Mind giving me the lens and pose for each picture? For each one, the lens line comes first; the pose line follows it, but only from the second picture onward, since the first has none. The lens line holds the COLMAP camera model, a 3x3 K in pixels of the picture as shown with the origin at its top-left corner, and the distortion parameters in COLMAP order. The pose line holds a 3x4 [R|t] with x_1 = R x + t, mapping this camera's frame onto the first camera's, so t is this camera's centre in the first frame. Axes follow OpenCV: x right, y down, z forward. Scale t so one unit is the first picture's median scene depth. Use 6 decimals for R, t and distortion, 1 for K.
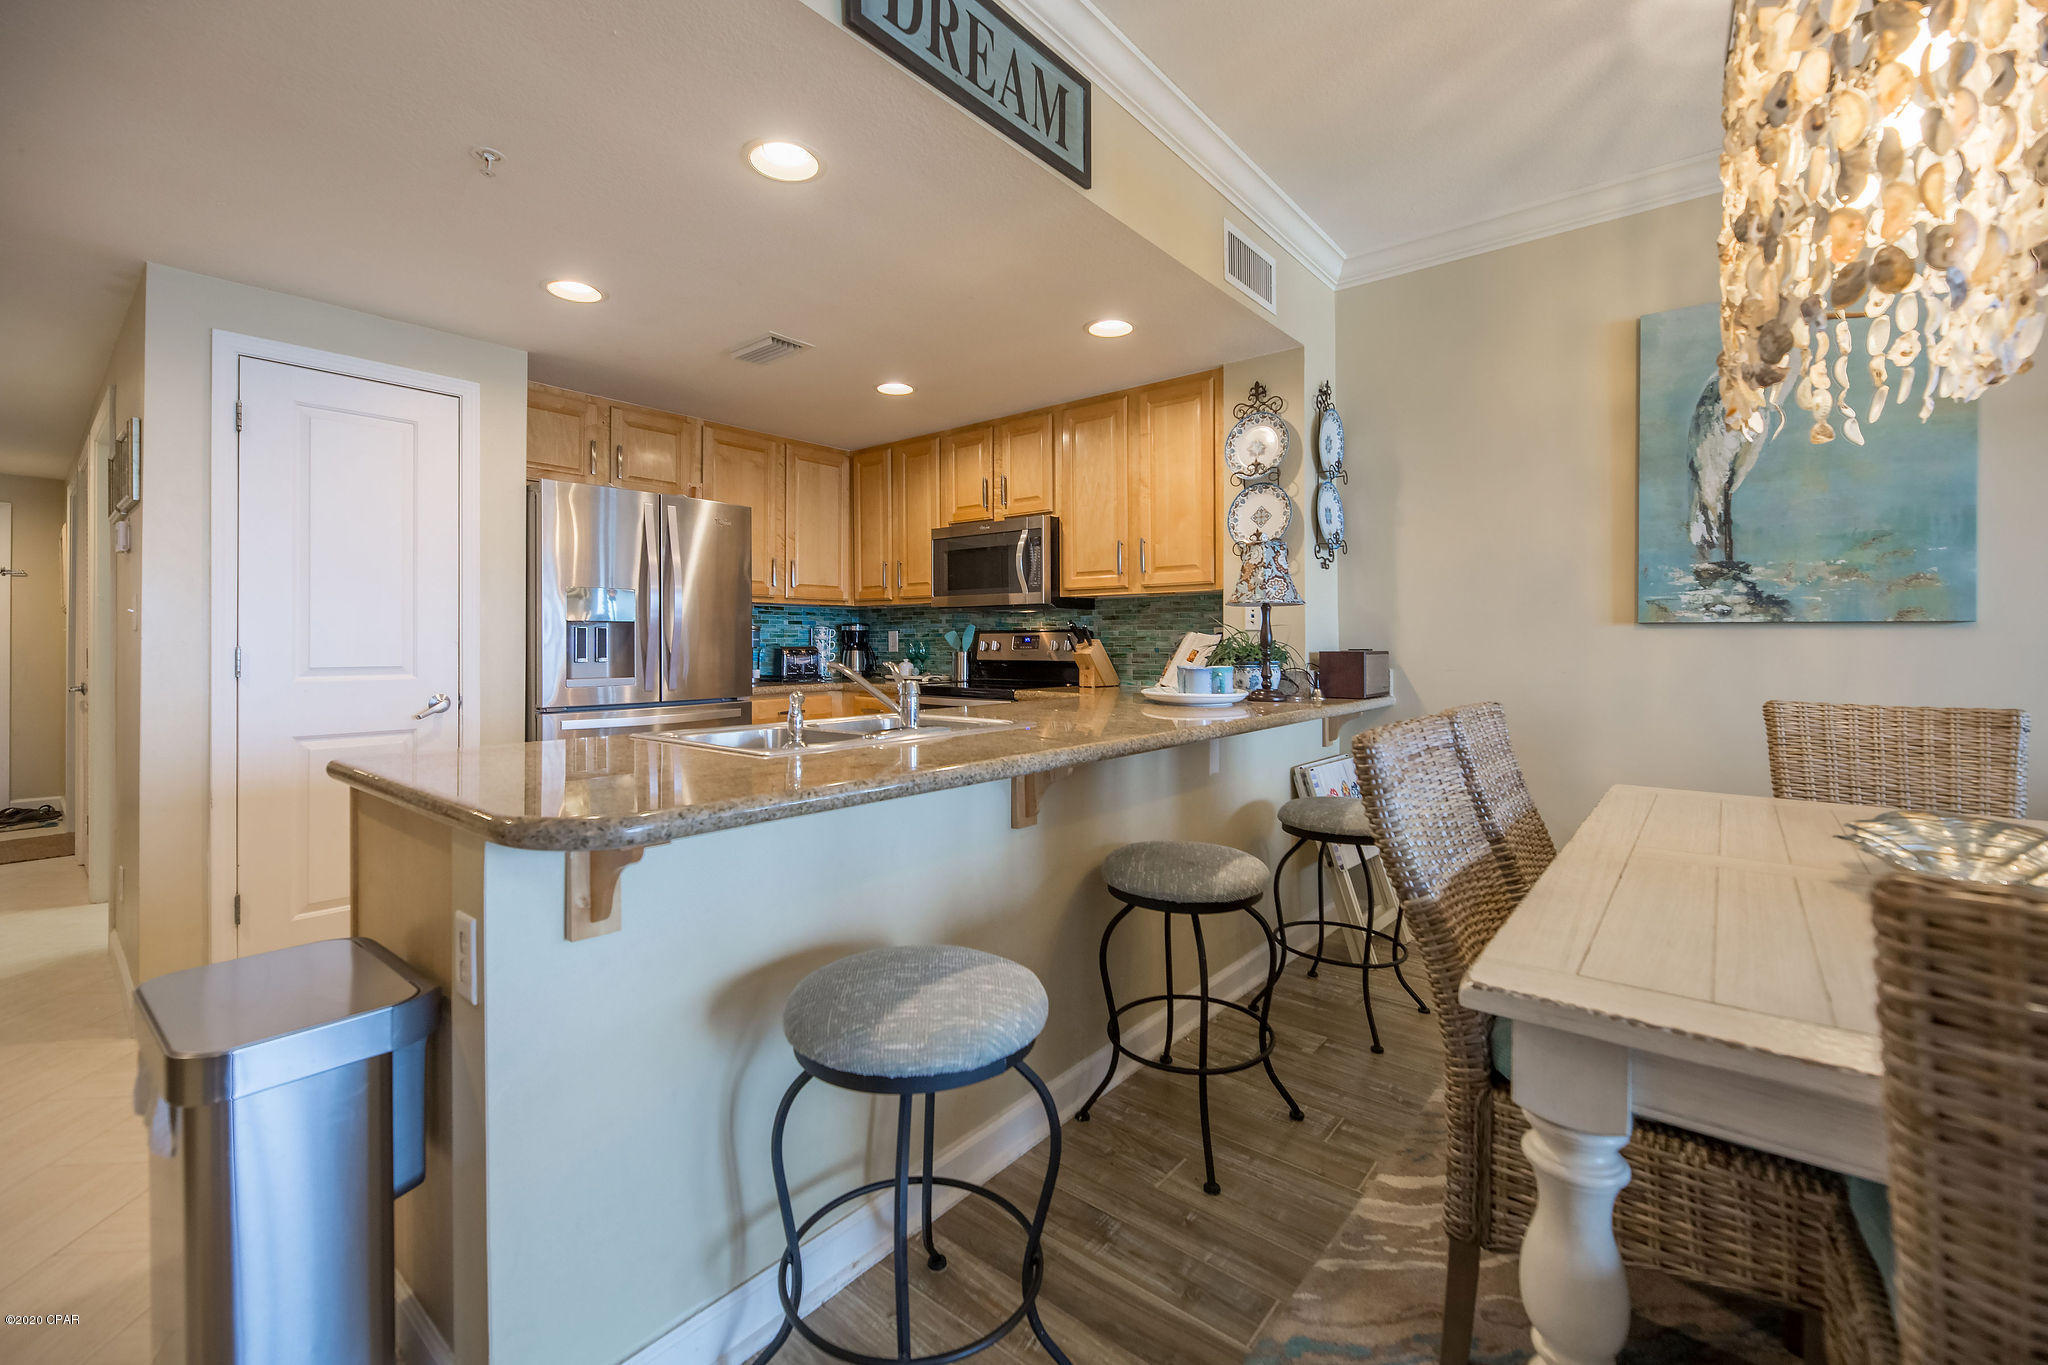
lens RADIAL K [[847.6, 0, 1011.3], [0, 847.6, 638.6], [0, 0, 1]] dist [-0.001979, -0.001994]
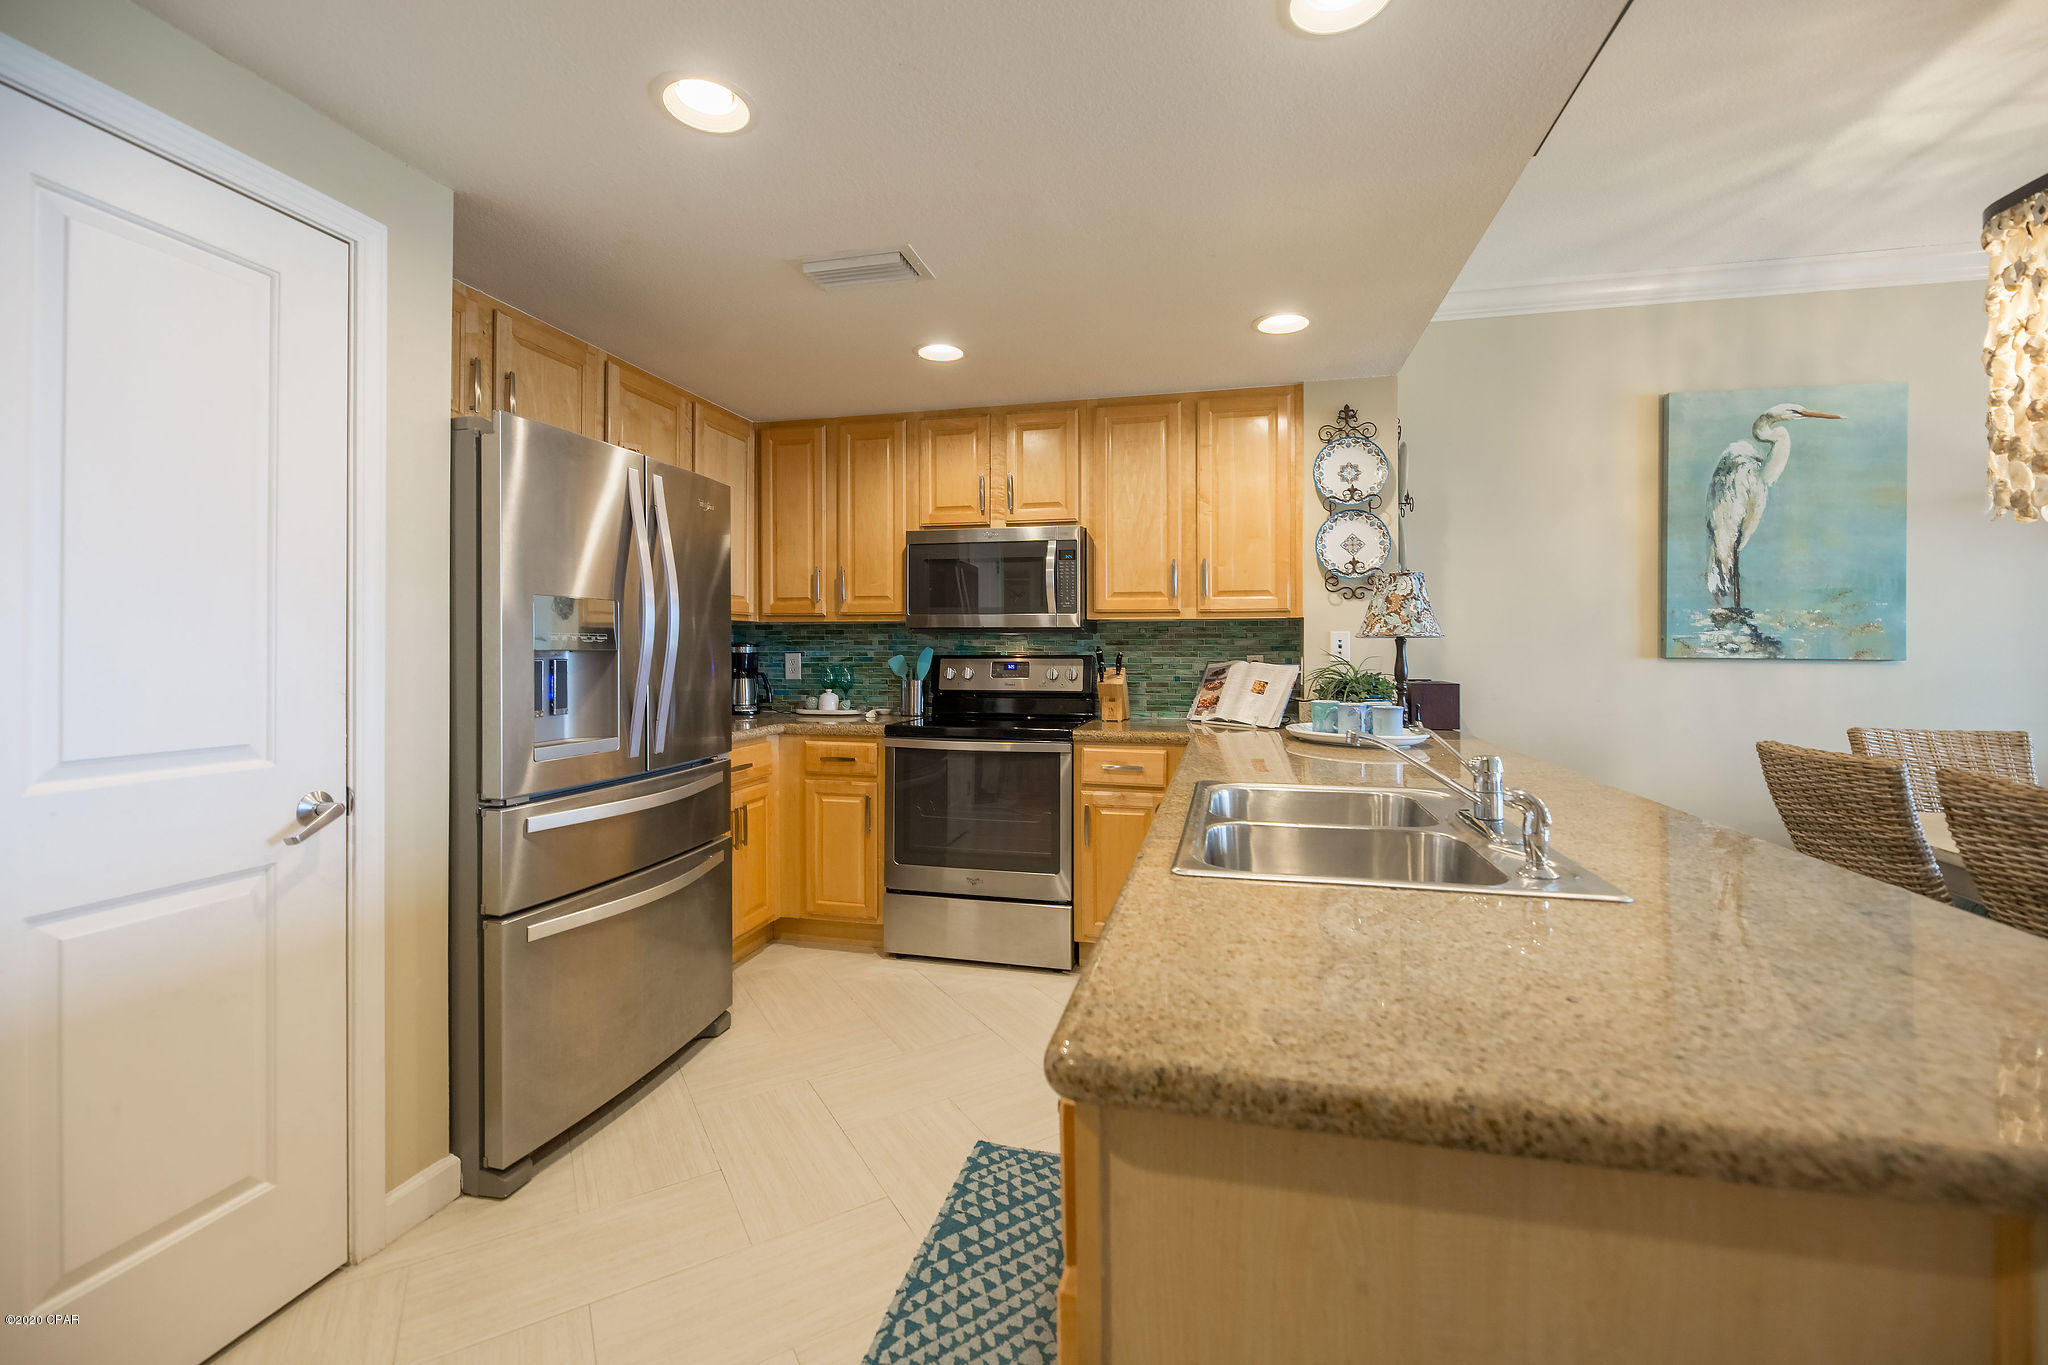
lens RADIAL K [[847.6, 0, 1017.0], [0, 847.6, 643.5], [0, 0, 1]] dist [-0.001979, -0.001994]
pose [[0.896253, 0.005446, 0.443510, -0.466898], [-0.003977, 0.999983, -0.004241, -0.024324], [-0.443526, 0.002037, 0.896259, 0.295480]]
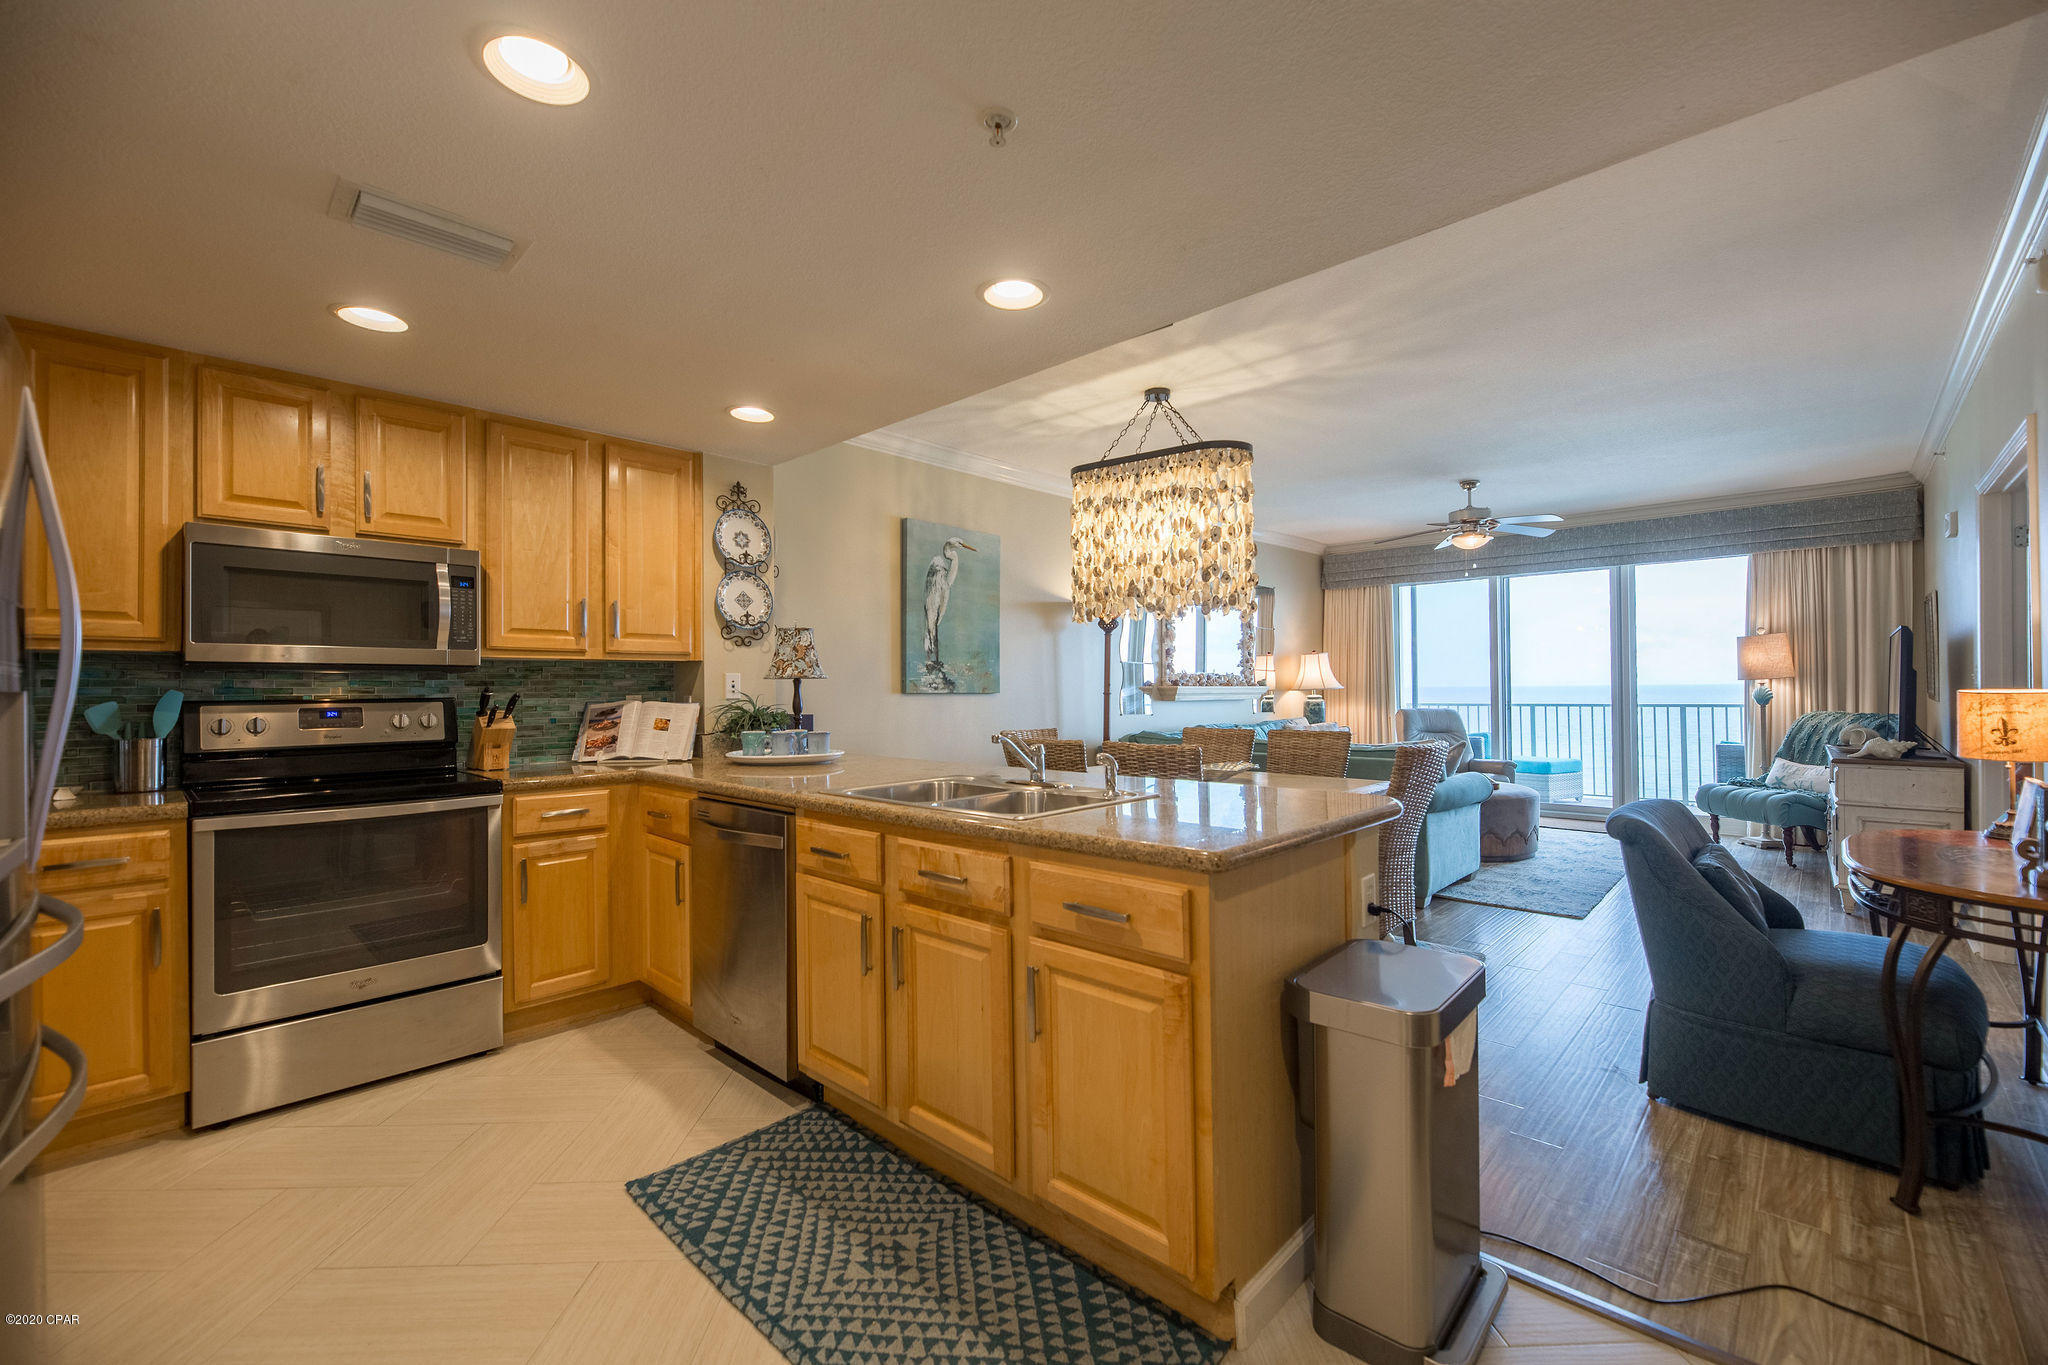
lens RADIAL K [[847.6, 0, 1035.2], [0, 847.6, 683.1], [0, 0, 1]] dist [-0.001979, -0.001994]
pose [[0.050083, 0.008446, 0.998709, -0.815543], [0.006124, 0.999943, -0.008764, -0.018379], [-0.998726, 0.006555, 0.050028, 0.534371]]
